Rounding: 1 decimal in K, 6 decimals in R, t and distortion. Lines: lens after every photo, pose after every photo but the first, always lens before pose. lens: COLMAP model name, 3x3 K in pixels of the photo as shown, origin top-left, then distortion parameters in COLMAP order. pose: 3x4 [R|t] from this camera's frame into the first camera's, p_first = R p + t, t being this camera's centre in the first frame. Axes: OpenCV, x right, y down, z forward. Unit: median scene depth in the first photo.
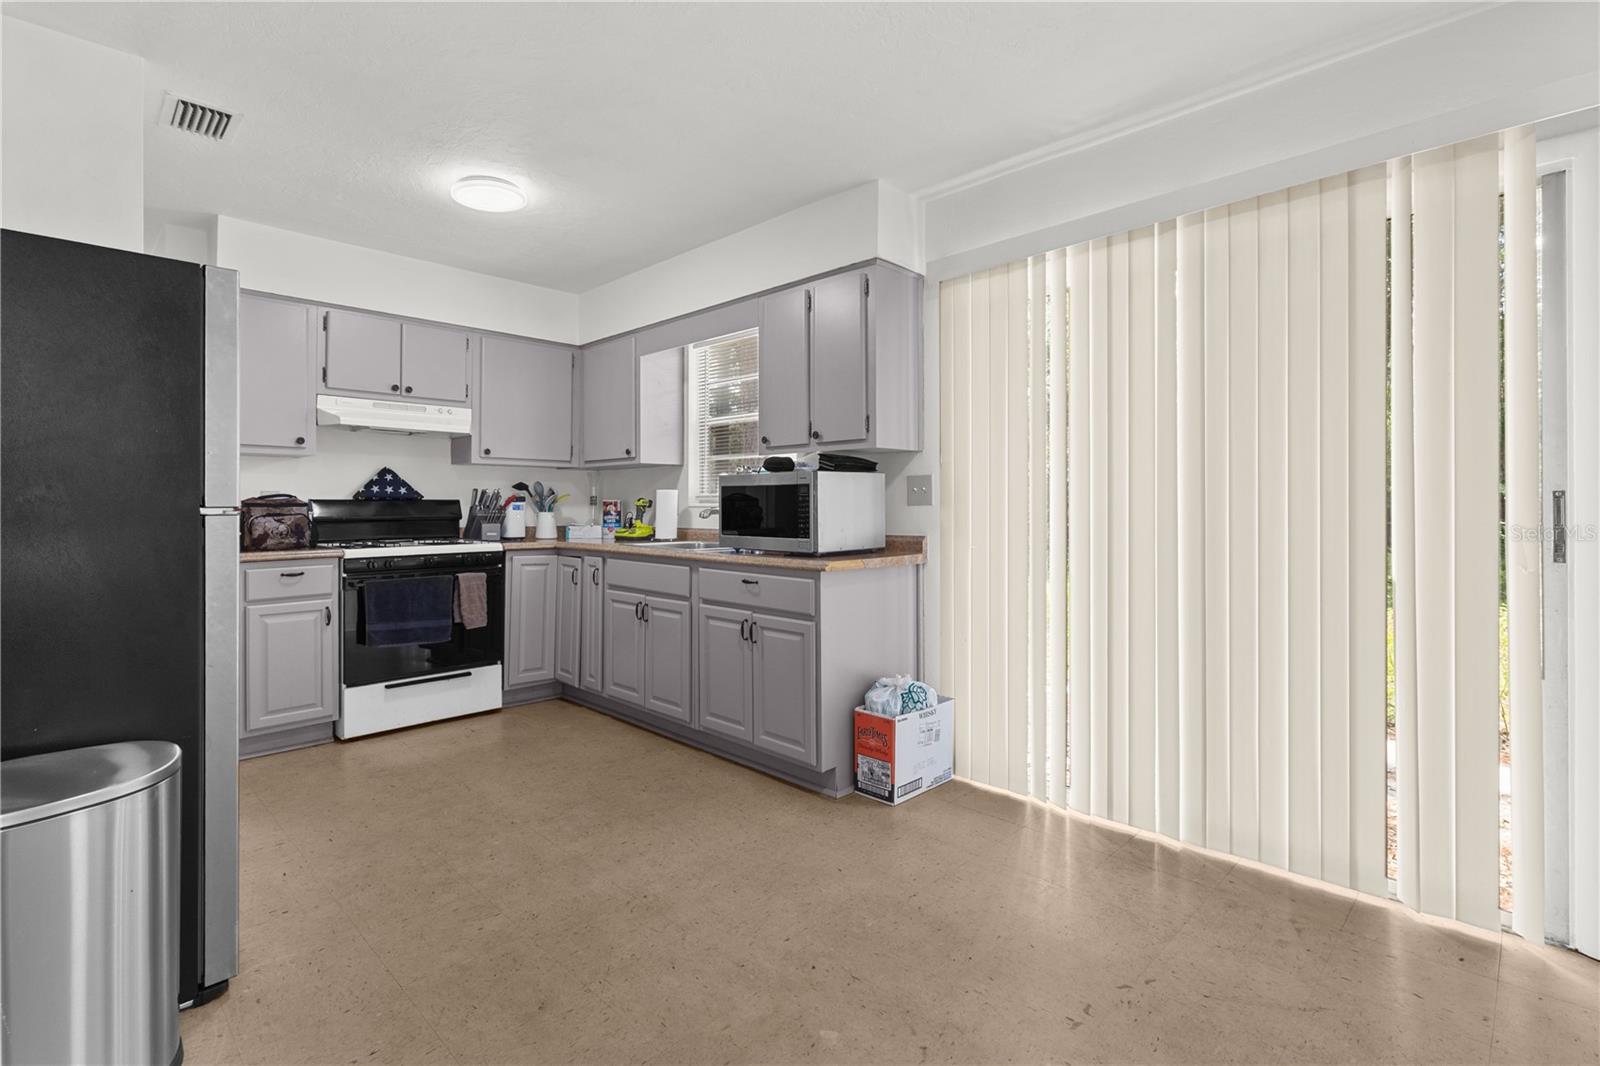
lens RADIAL K [[744.7, 0, 800.6], [0, 744.7, 499.3], [0, 0, 1]] dist [0.000838, 0.000274]
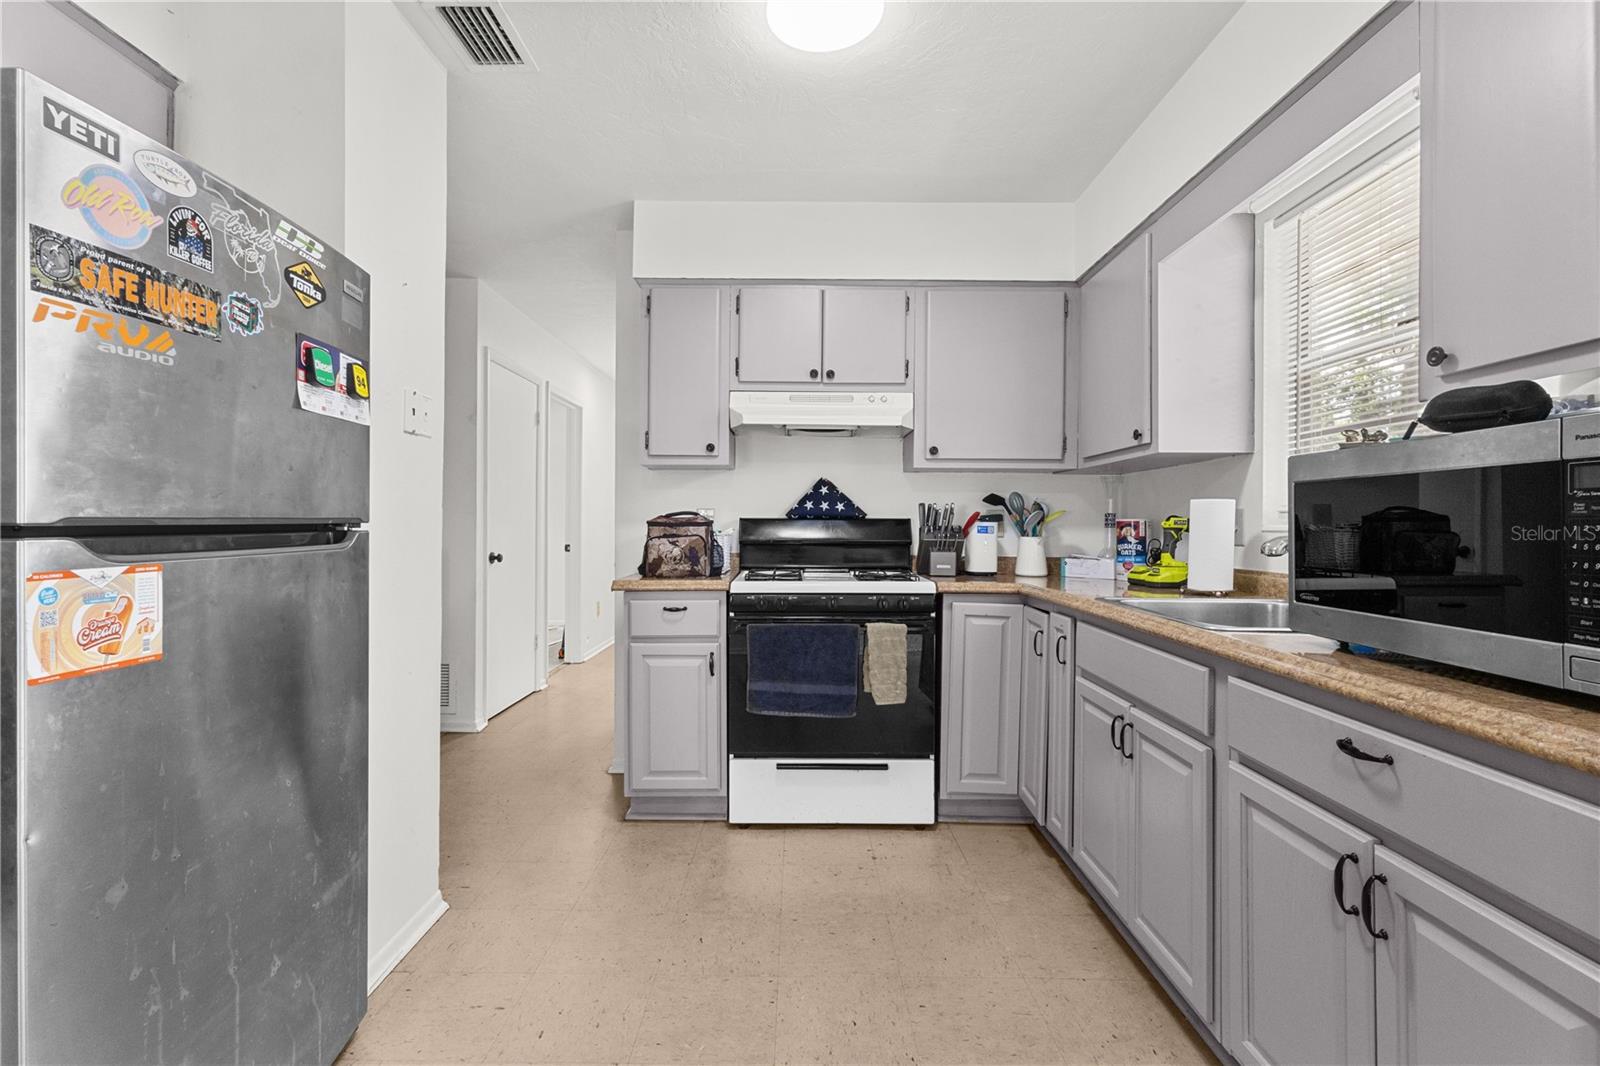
lens RADIAL K [[744.7, 0, 793.5], [0, 744.7, 519.3], [0, 0, 1]] dist [0.000838, 0.000274]
pose [[0.695166, -0.001280, -0.718848, -0.002802], [-0.000496, 0.999997, -0.002260, 0.003366], [0.718849, 0.001927, 0.695163, 0.445557]]
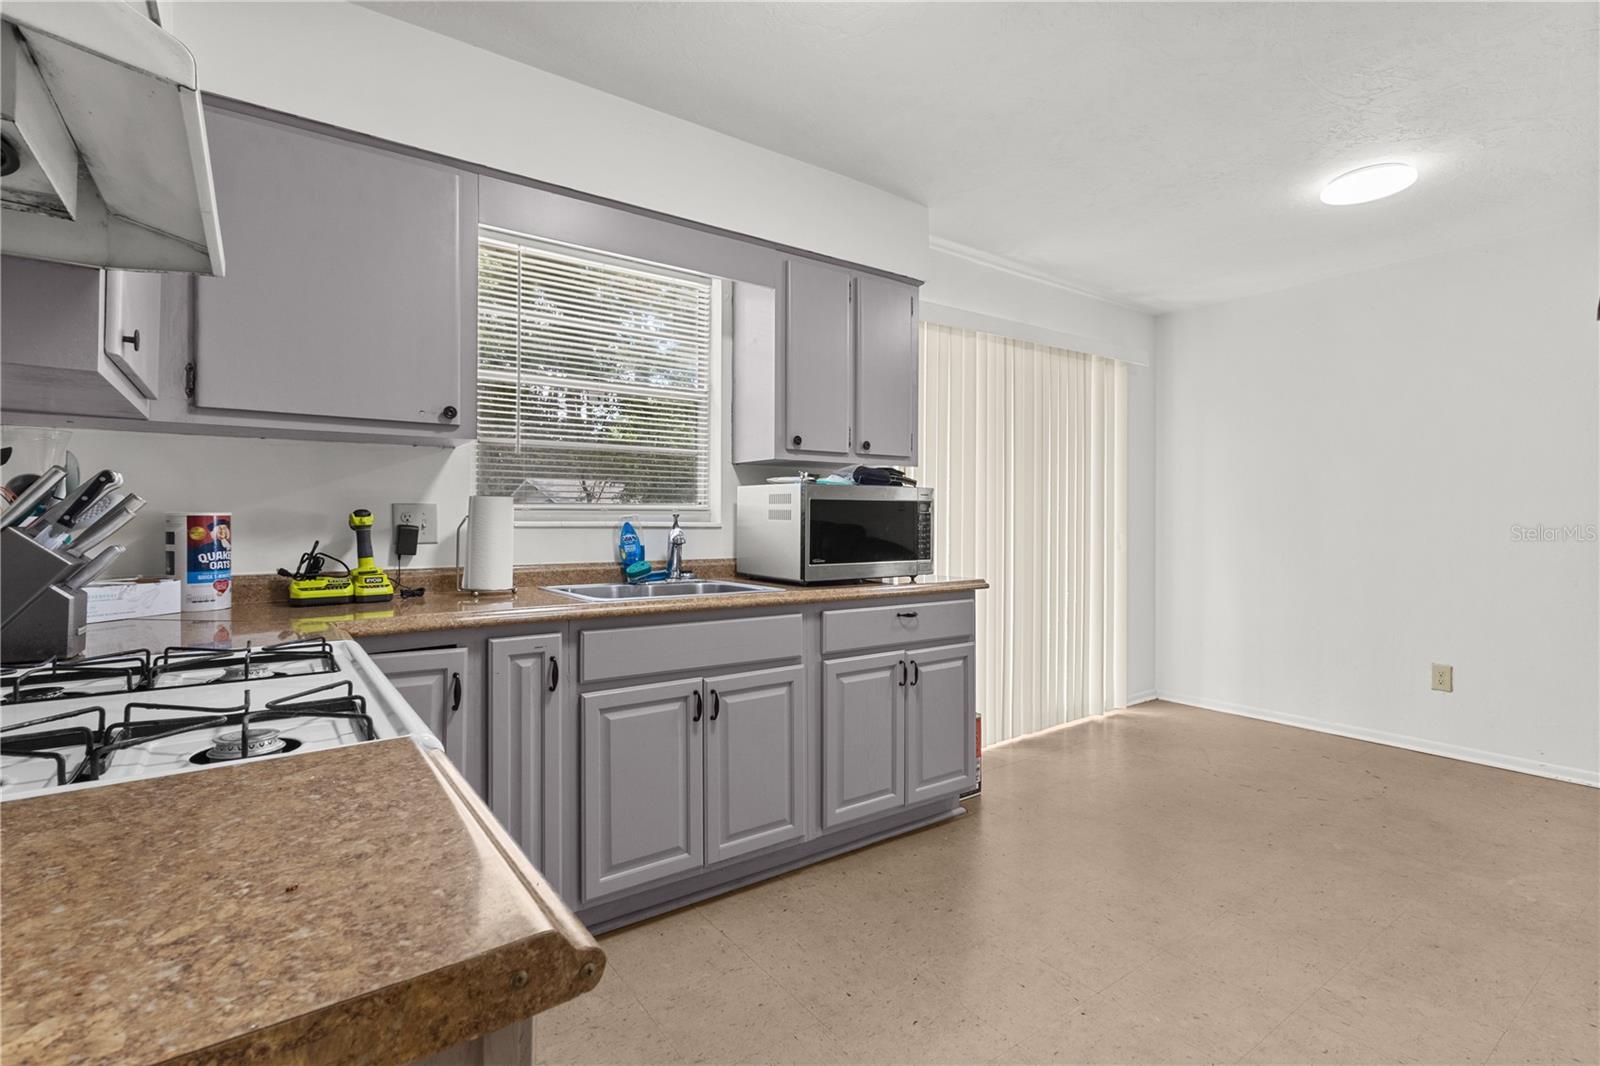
lens RADIAL K [[744.7, 0, 793.3], [0, 744.7, 523.5], [0, 0, 1]] dist [0.000838, 0.000274]
pose [[0.173768, -0.002534, 0.984783, -0.717611], [-0.007538, 0.999964, 0.003903, 0.003572], [-0.984758, -0.008101, 0.173743, 0.764190]]
